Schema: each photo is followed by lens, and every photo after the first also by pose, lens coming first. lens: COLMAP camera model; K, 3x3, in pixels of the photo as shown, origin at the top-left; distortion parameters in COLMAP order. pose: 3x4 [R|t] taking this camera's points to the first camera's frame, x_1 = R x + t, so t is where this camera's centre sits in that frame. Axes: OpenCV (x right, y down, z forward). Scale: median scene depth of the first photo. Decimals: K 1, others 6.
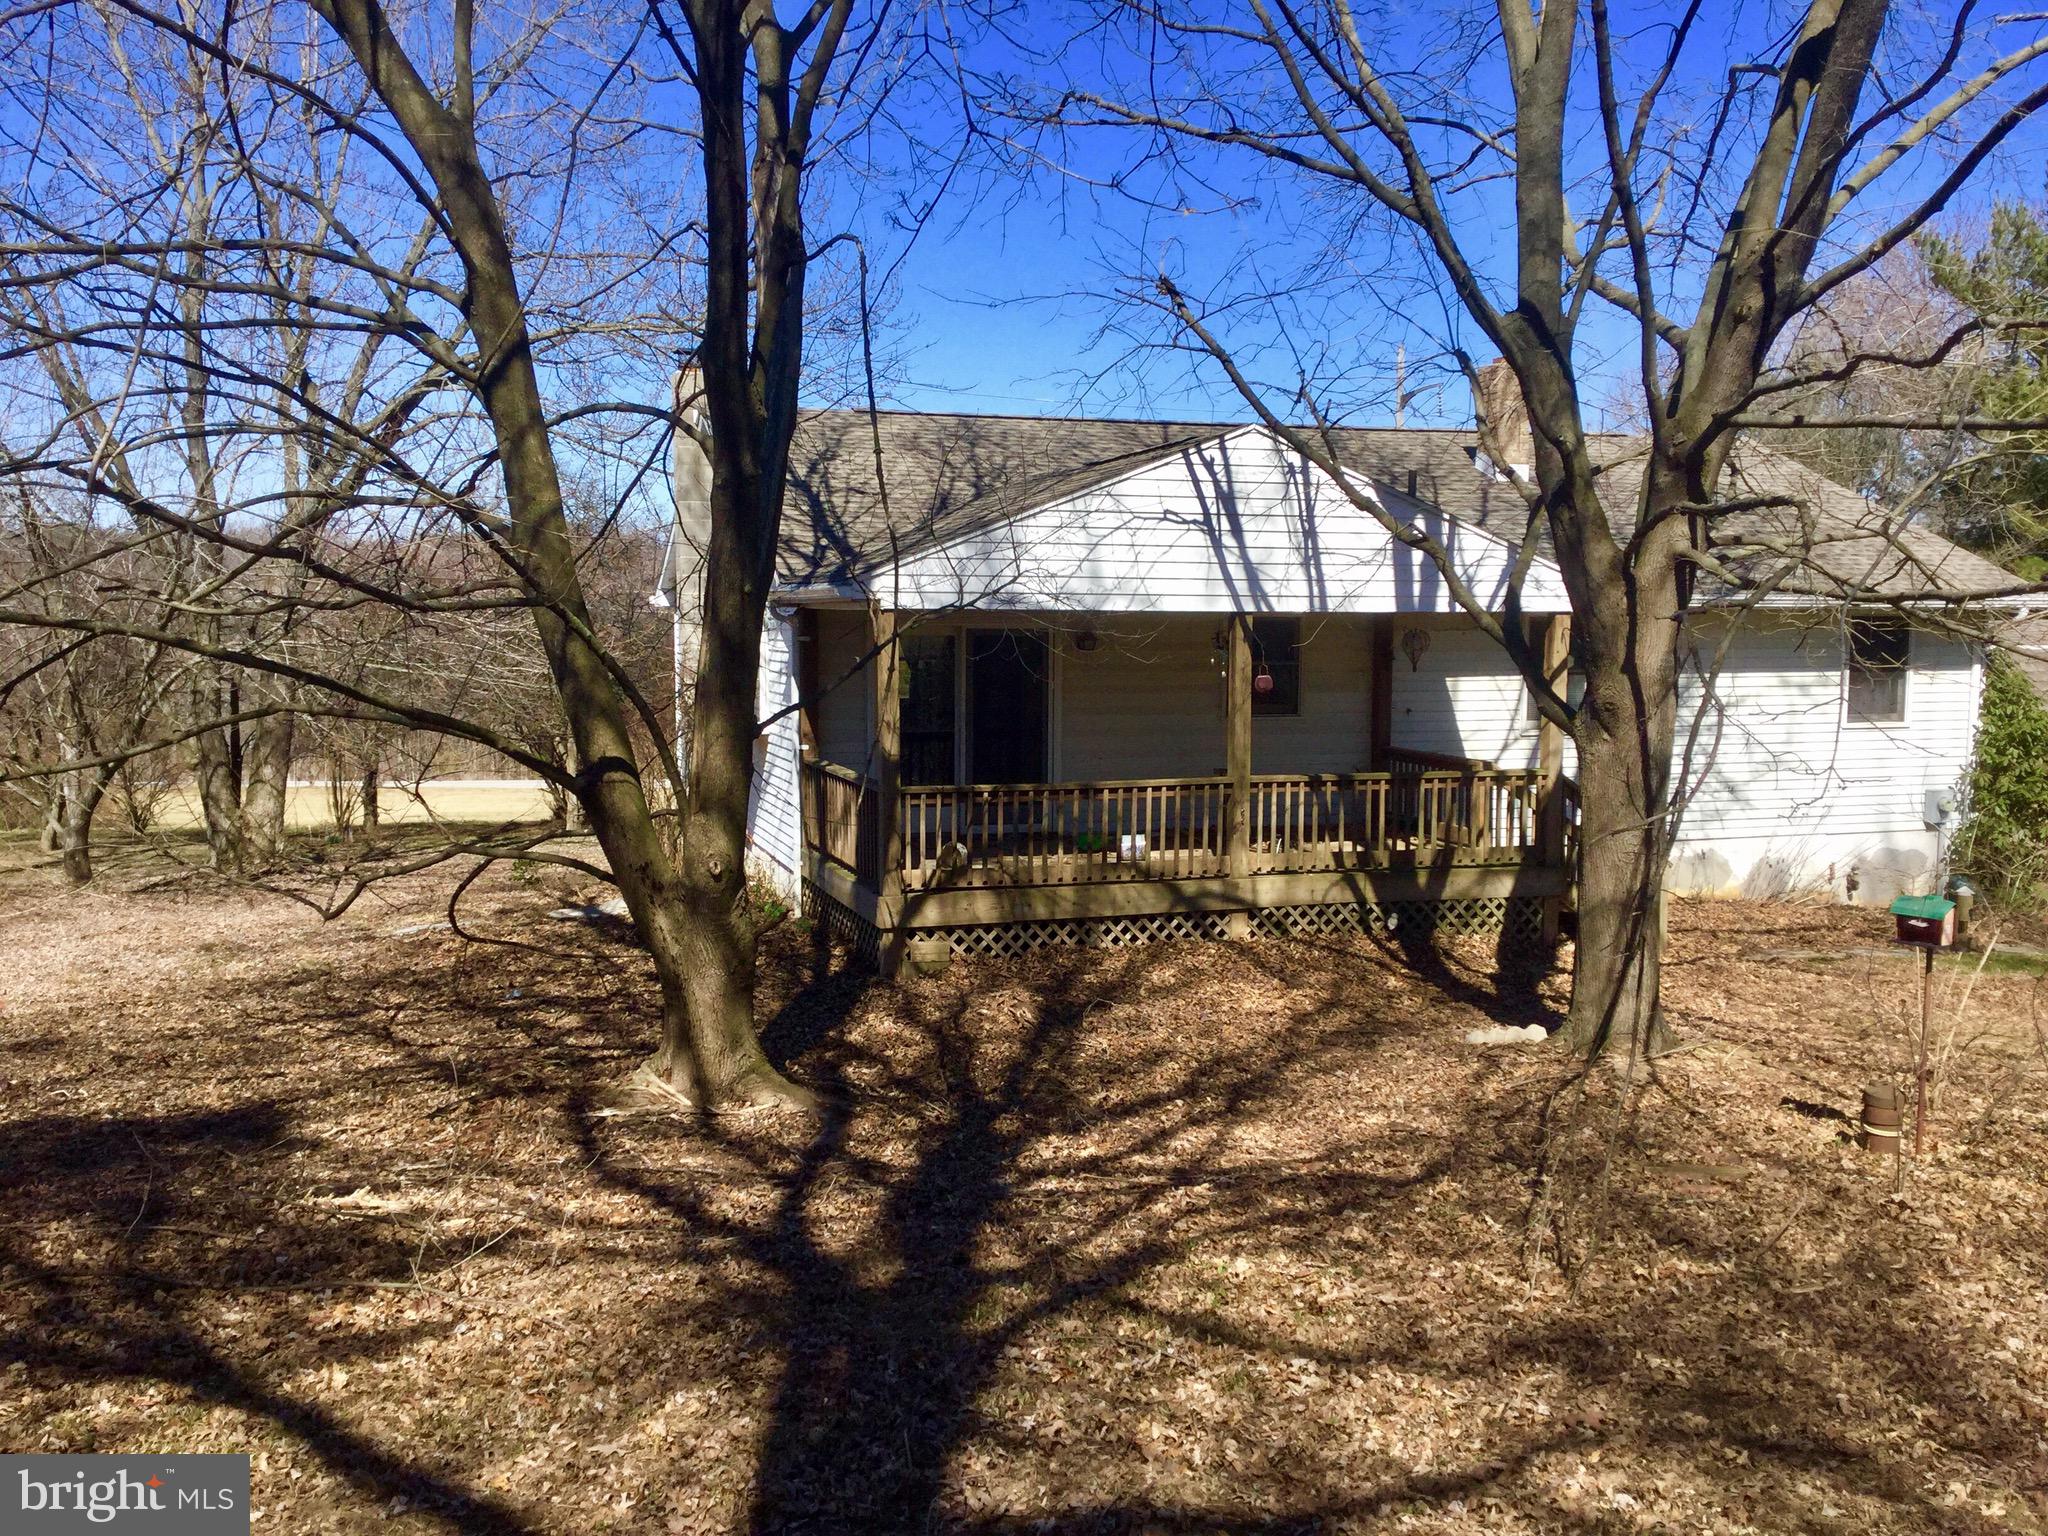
lens RADIAL K [[1842.8, 0, 1024.0], [0, 1842.8, 768.0], [0, 0, 1]] dist [0.108109, -0.170837]
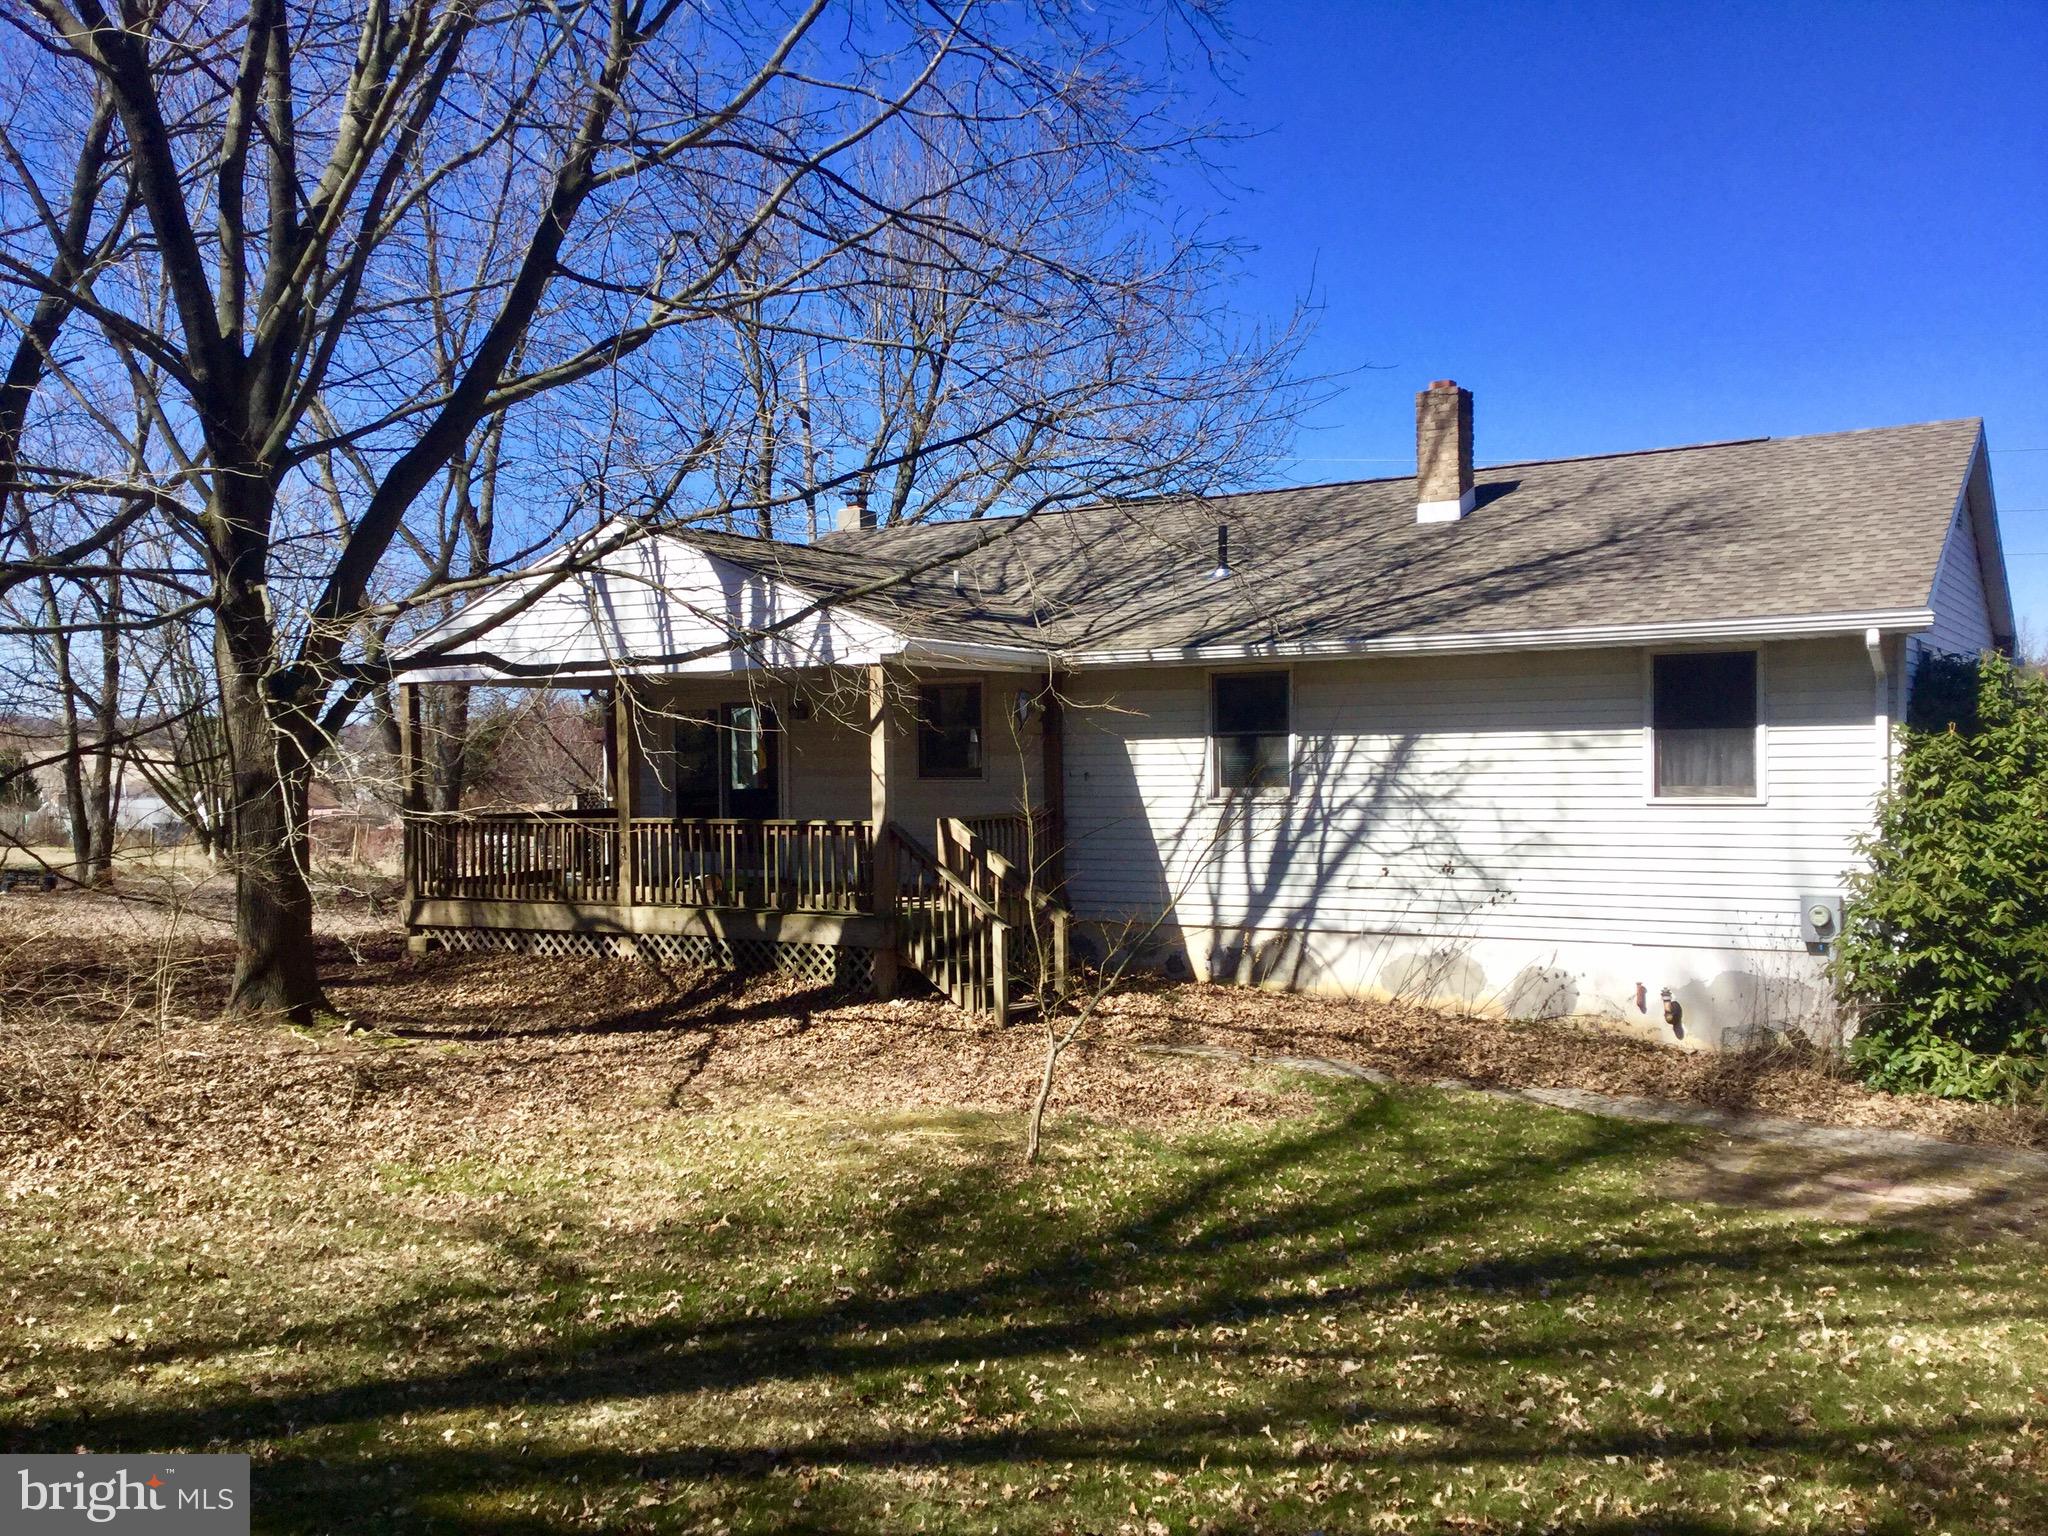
lens RADIAL K [[1842.8, 0, 1024.0], [0, 1842.8, 768.0], [0, 0, 1]] dist [0.108109, -0.170837]
pose [[0.638199, -0.006438, -0.769844, 1.140034], [-0.049402, 0.997562, -0.049296, 0.017827], [0.768285, 0.069492, 0.636325, 0.444310]]
